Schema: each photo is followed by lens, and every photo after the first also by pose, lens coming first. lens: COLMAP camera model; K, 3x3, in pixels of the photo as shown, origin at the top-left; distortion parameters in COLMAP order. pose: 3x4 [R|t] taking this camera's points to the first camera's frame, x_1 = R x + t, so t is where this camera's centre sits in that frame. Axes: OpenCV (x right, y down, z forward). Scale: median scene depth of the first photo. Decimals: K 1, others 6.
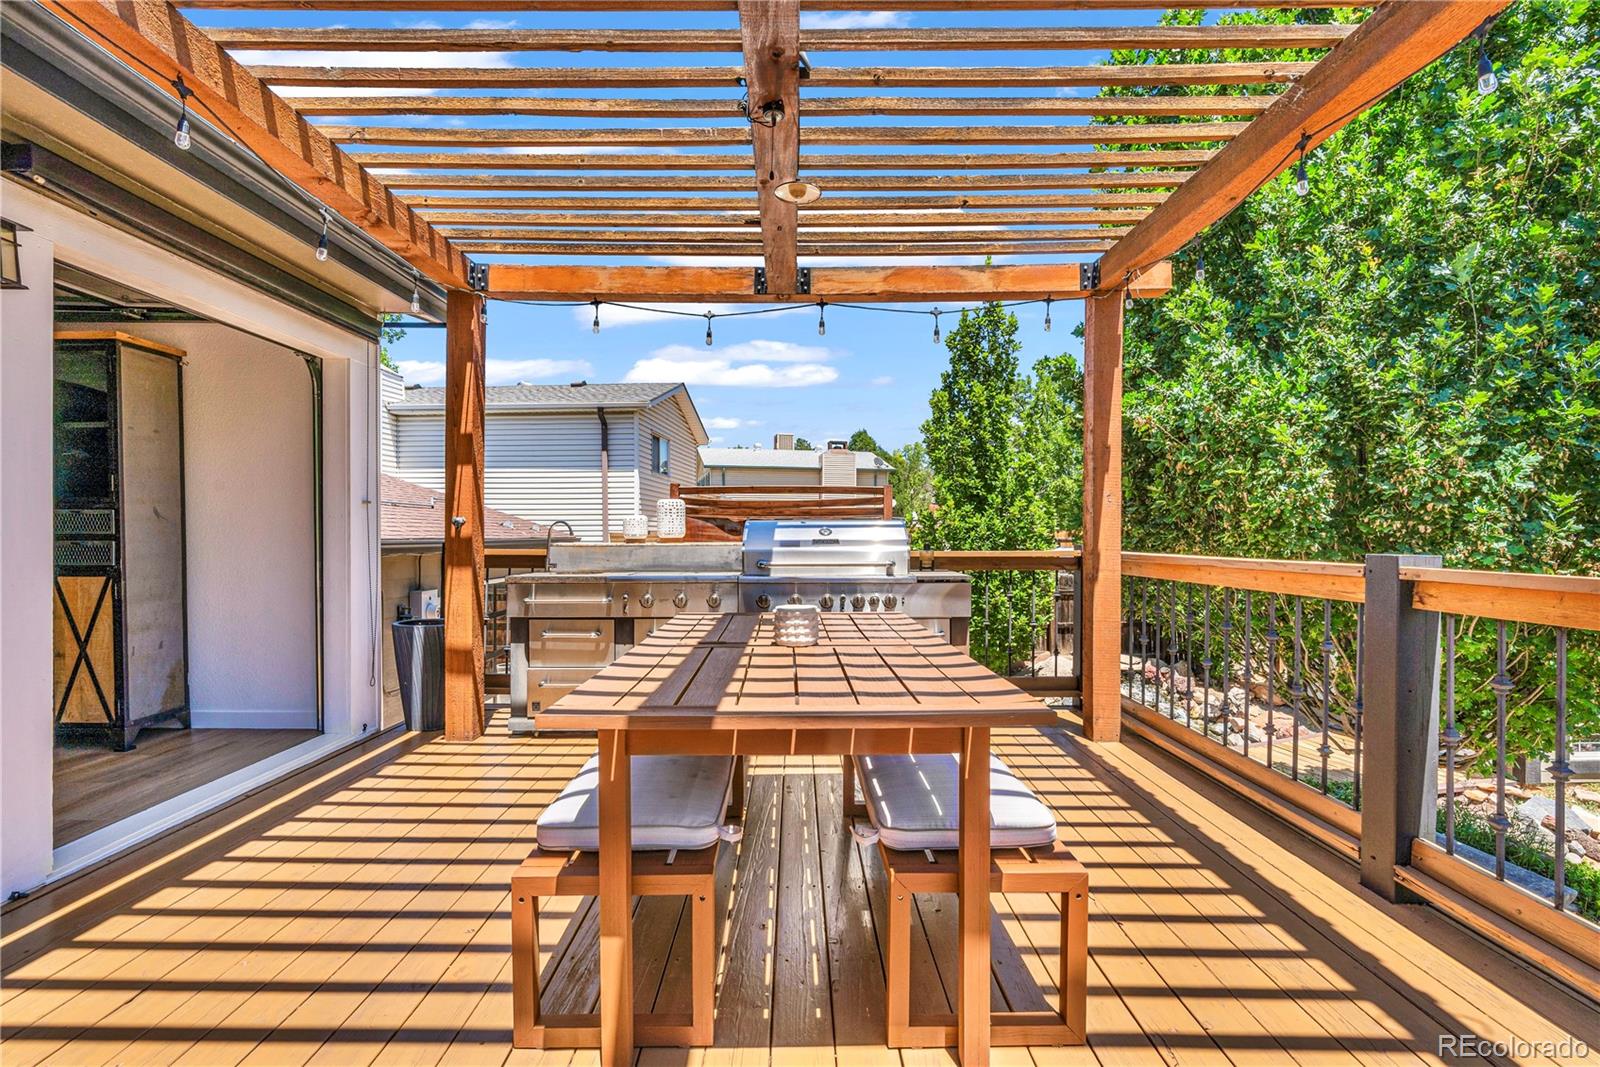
lens RADIAL K [[732.8, 0, 800.0], [0, 732.8, 533.5], [0, 0, 1]] dist [-0.002147, 0.000230]
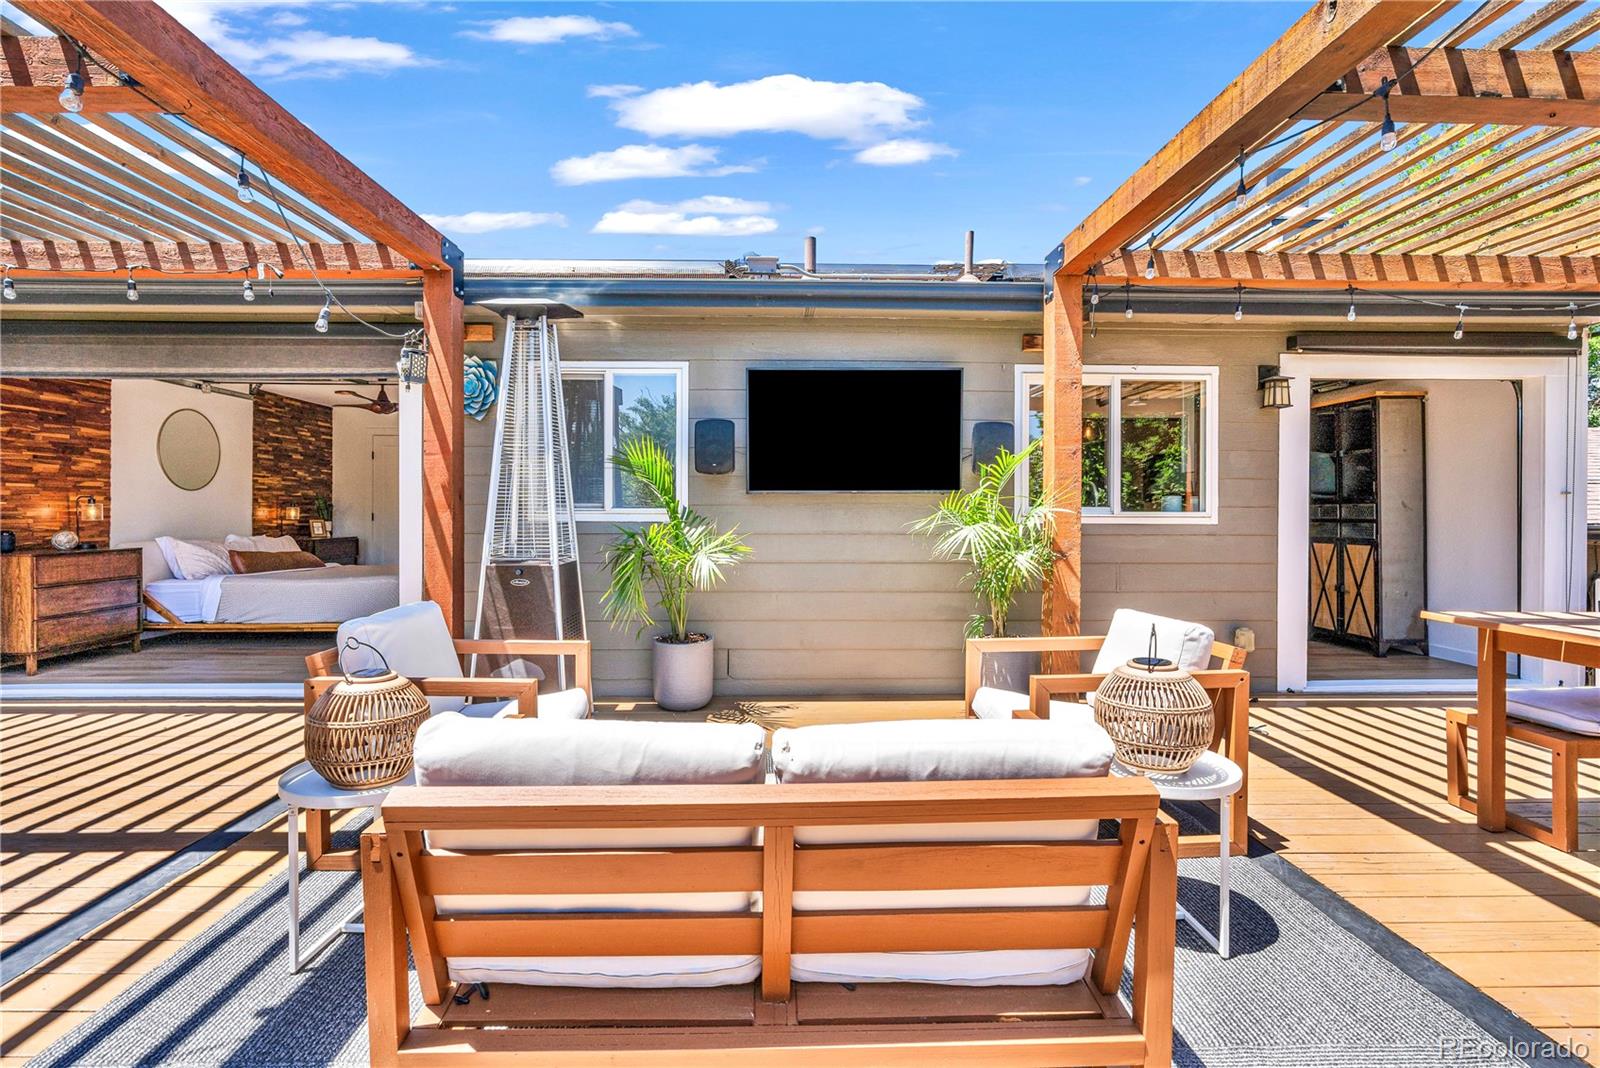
lens RADIAL K [[718.3, 0, 800.0], [0, 718.3, 534.0], [0, 0, 1]] dist [0.000814, 0.000335]
pose [[0.031595, 0.024094, -0.999210, 0.573832], [0.002350, 0.999705, 0.024180, -0.007542], [0.999498, -0.003112, 0.031529, -0.290904]]
